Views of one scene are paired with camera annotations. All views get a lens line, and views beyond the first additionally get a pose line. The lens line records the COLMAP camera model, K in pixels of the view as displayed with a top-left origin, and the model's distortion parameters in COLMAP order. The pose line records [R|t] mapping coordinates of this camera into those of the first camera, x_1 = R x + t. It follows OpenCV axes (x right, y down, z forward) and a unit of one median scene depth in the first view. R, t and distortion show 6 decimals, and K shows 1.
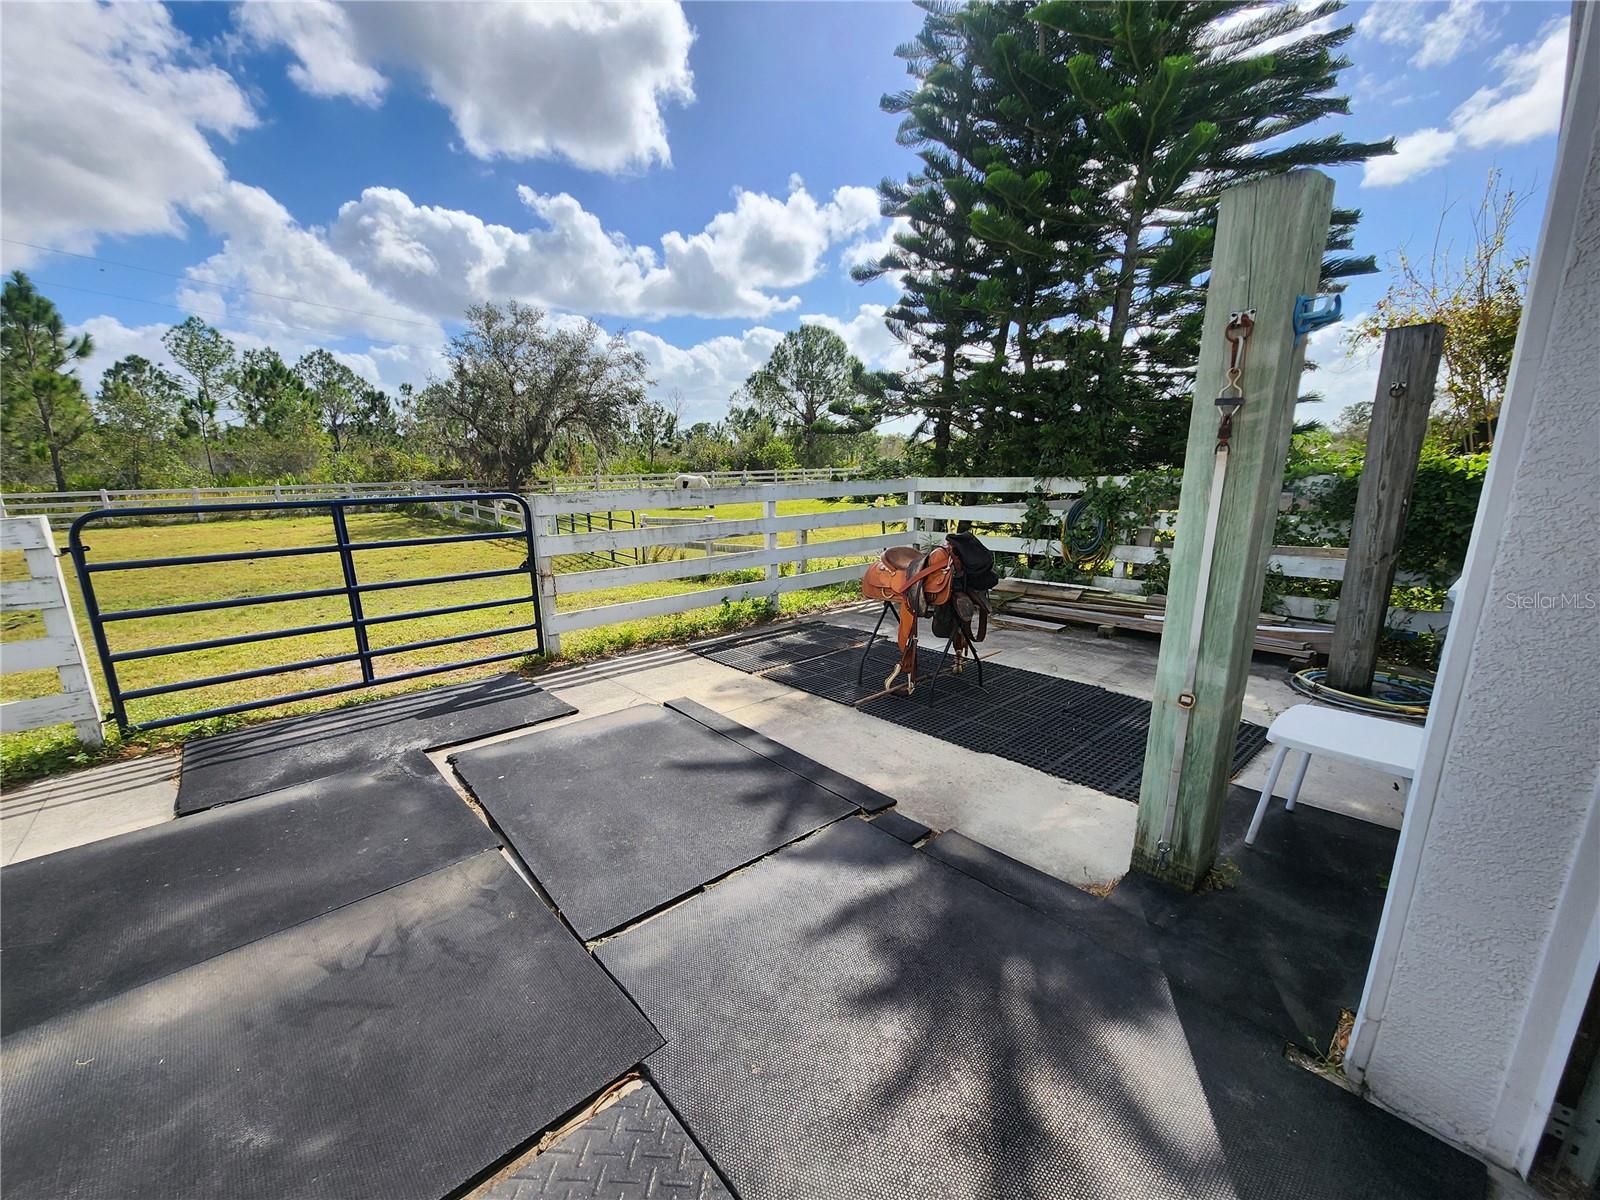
lens RADIAL K [[648.4, 0, 792.6], [0, 648.4, 607.7], [0, 0, 1]] dist [0.001808, -0.000977]
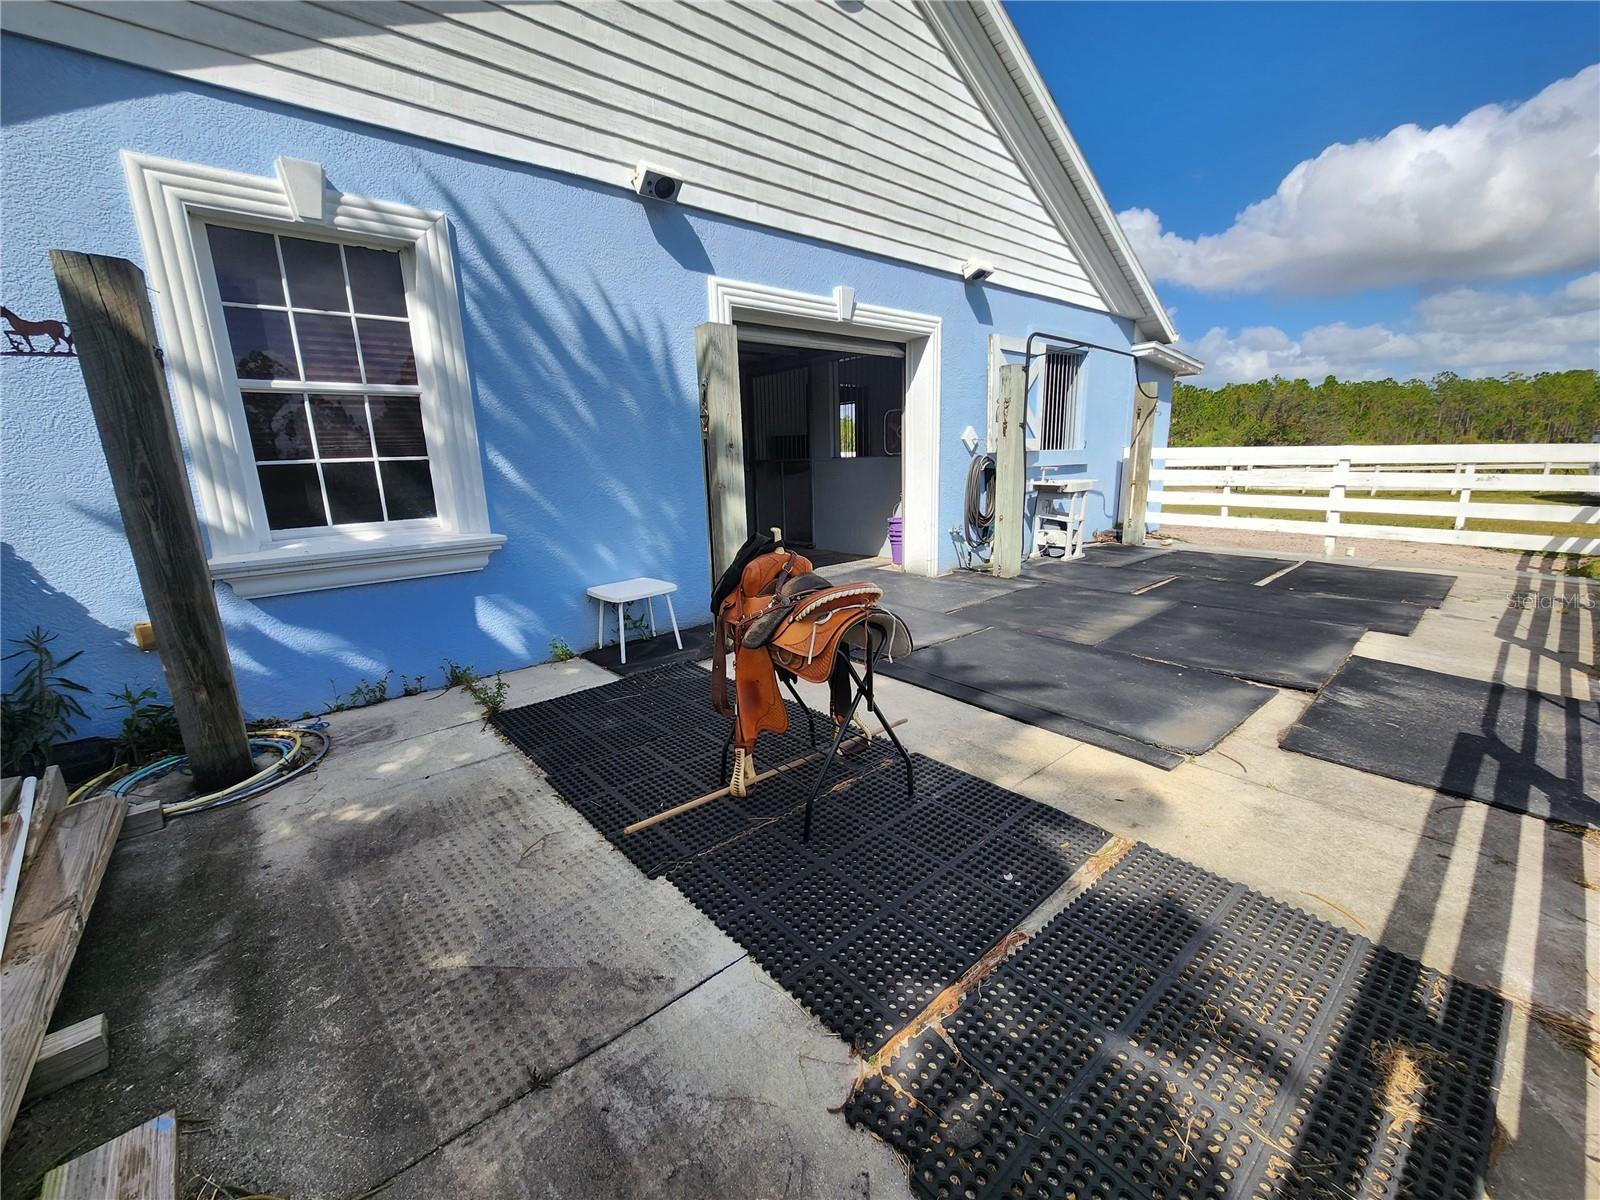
lens RADIAL K [[648.4, 0, 792.6], [0, 648.4, 607.7], [0, 0, 1]] dist [0.001808, -0.000977]
pose [[-0.998689, 0.047211, 0.019761, 0.214841], [0.051131, 0.903588, 0.425341, -0.339018], [0.002225, 0.425794, -0.904818, 1.625679]]
